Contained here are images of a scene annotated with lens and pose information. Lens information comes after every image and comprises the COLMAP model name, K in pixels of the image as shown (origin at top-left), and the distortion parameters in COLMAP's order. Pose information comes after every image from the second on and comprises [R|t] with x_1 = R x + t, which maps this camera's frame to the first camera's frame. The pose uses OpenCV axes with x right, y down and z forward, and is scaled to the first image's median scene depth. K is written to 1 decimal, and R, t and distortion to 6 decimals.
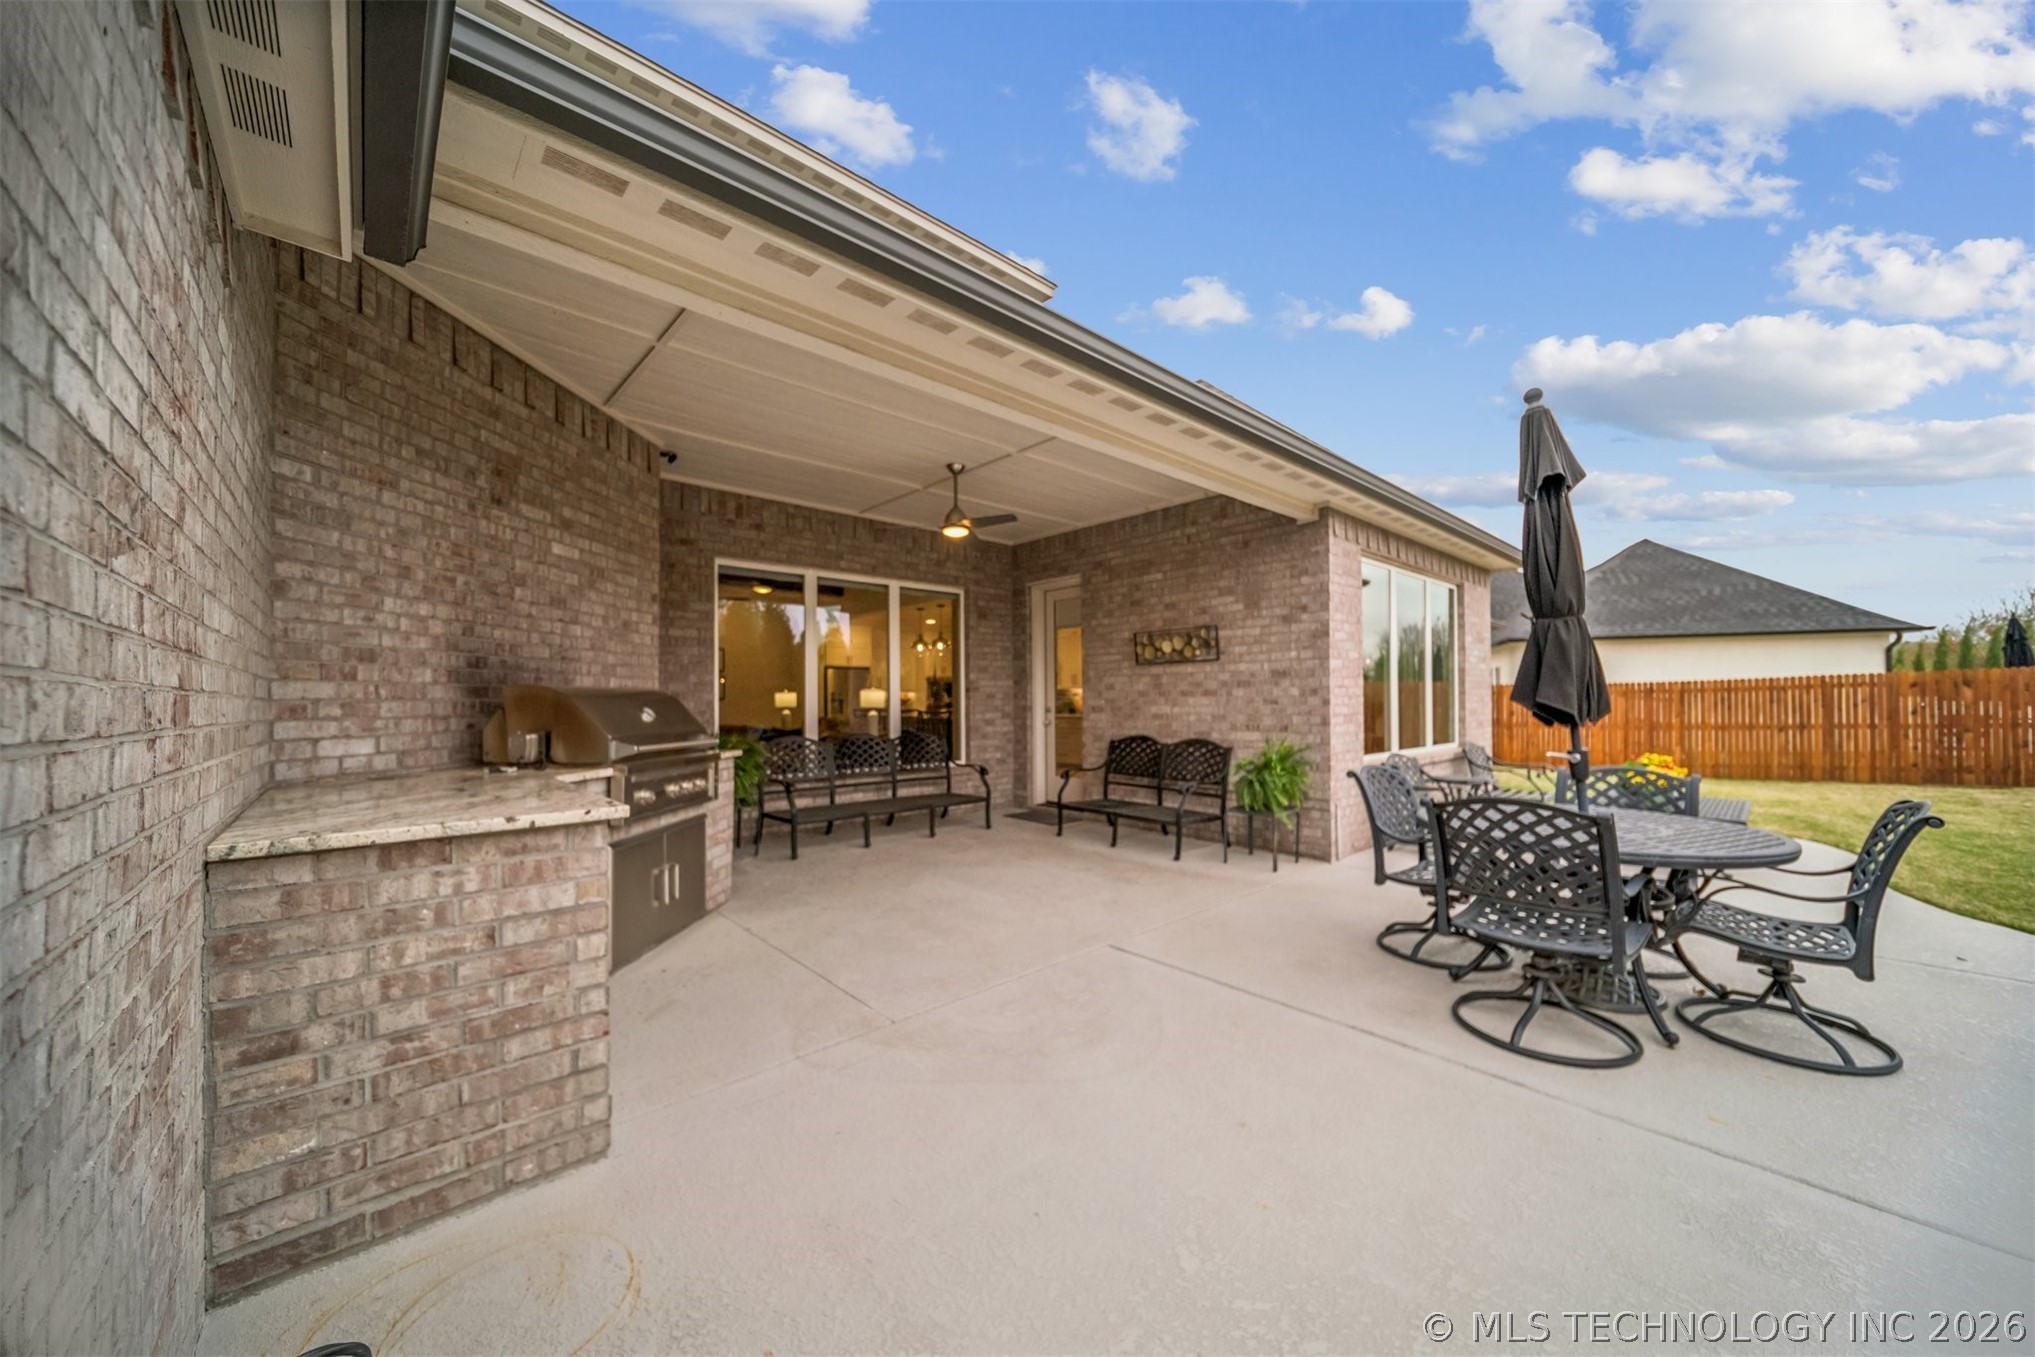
lens RADIAL K [[717.0, 0, 1042.0], [0, 717.0, 689.9], [0, 0, 1]] dist [0.000254, 0.000004]
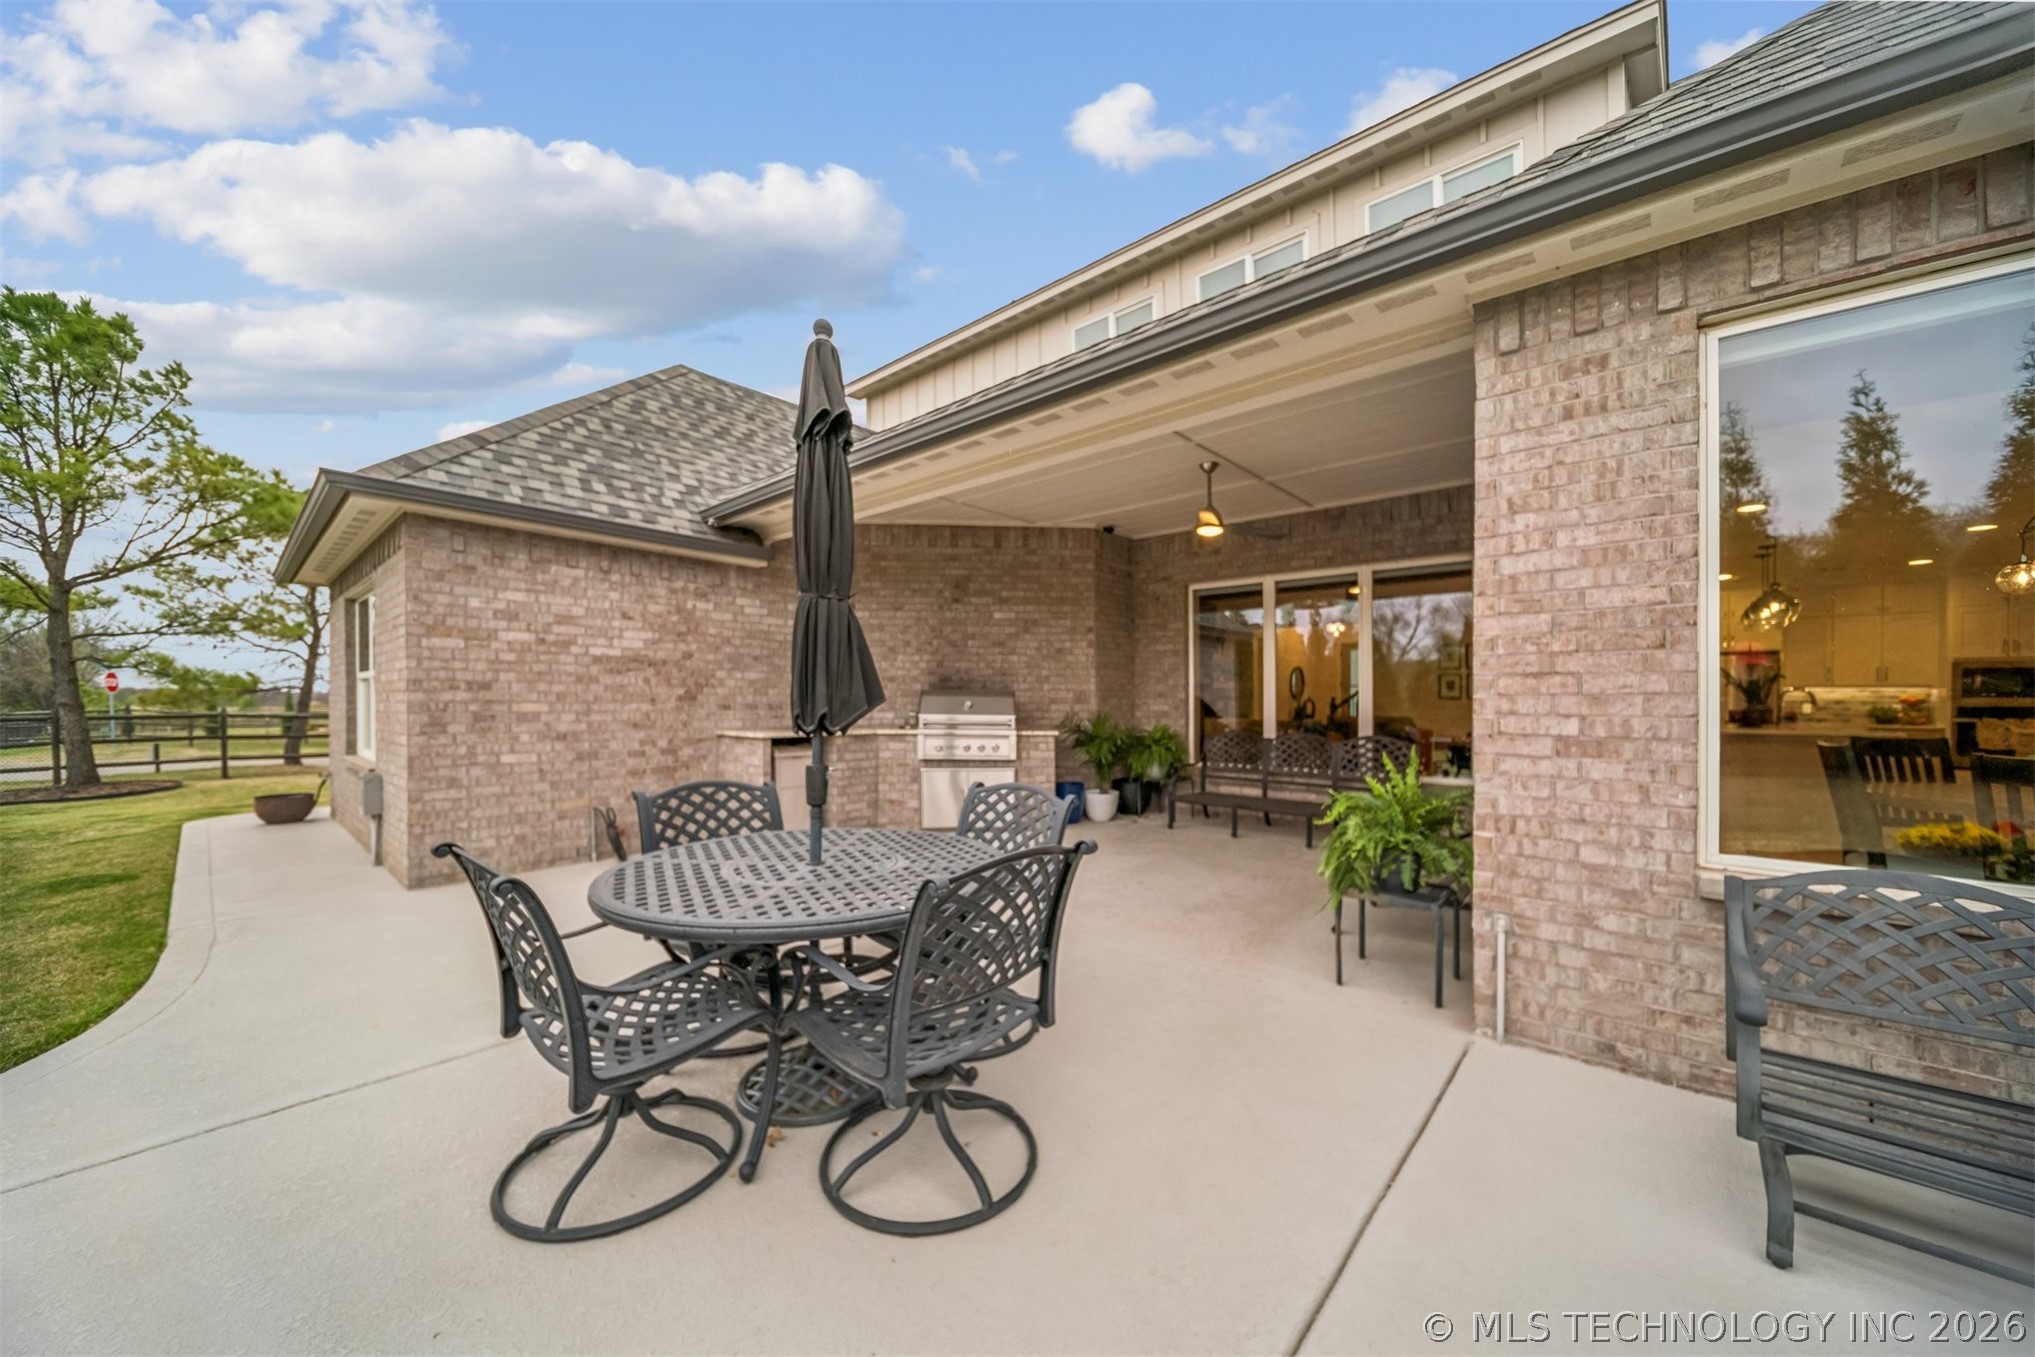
lens RADIAL K [[729.8, 0, 1023.7], [0, 729.8, 706.0], [0, 0, 1]] dist [-0.001130, -0.000066]
pose [[0.088002, 0.015627, -0.995998, 1.344844], [0.011606, 0.999793, 0.016712, 0.006963], [0.996053, -0.013030, 0.087802, 0.998158]]
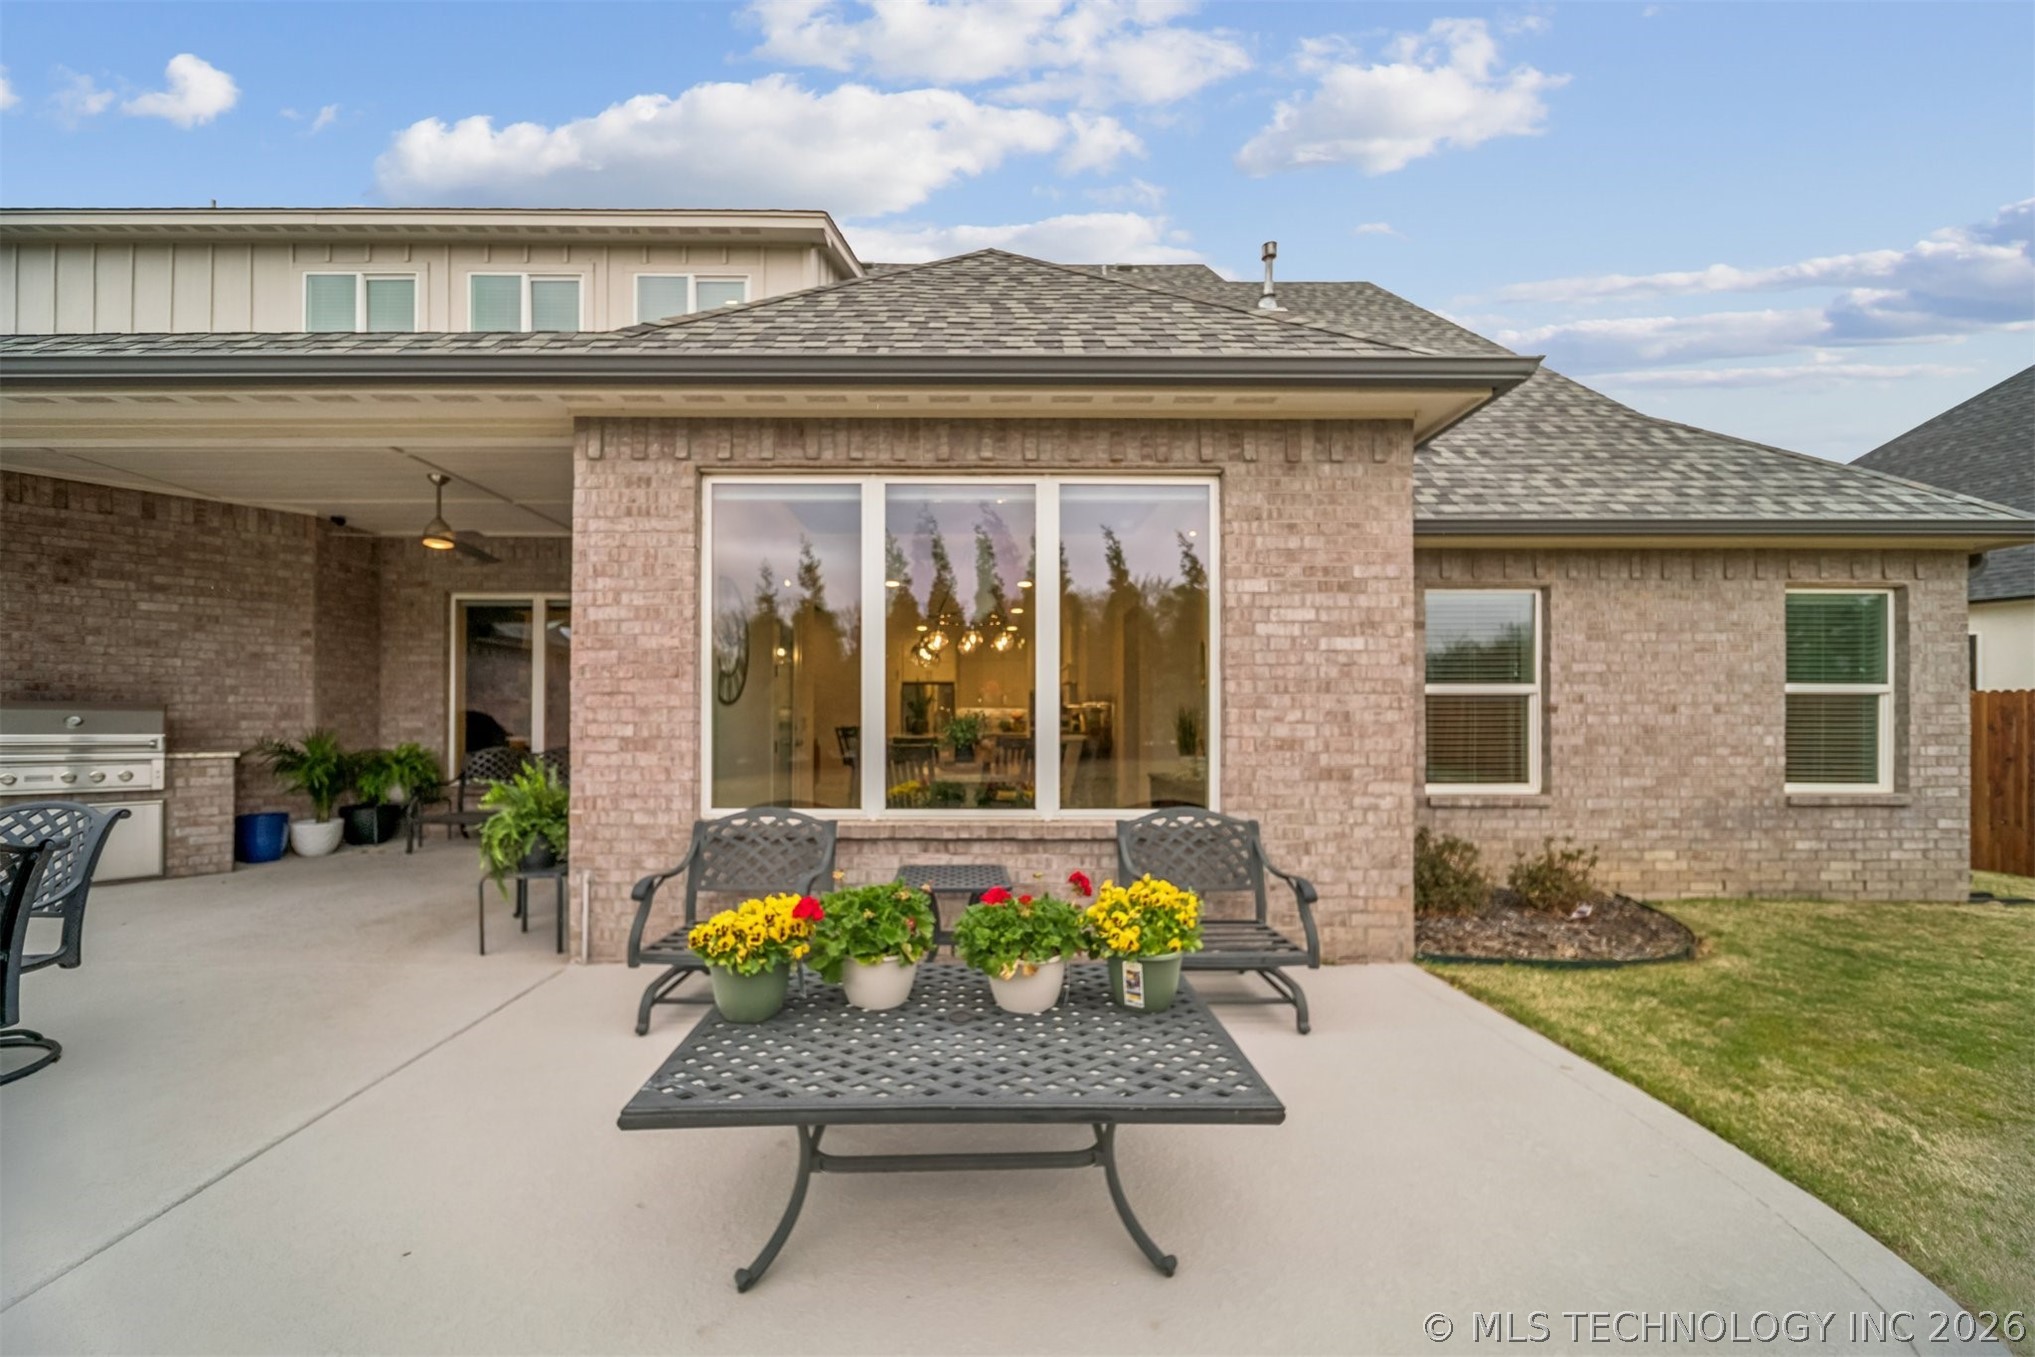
lens RADIAL K [[755.2, 0, 989.6], [0, 755.2, 712.7], [0, 0, 1]] dist [-0.001441, -0.000623]
pose [[0.731962, 0.000882, -0.681345, 1.769465], [0.003886, 0.999977, 0.005469, 0.016799], [0.681334, -0.006651, 0.731942, 1.163492]]
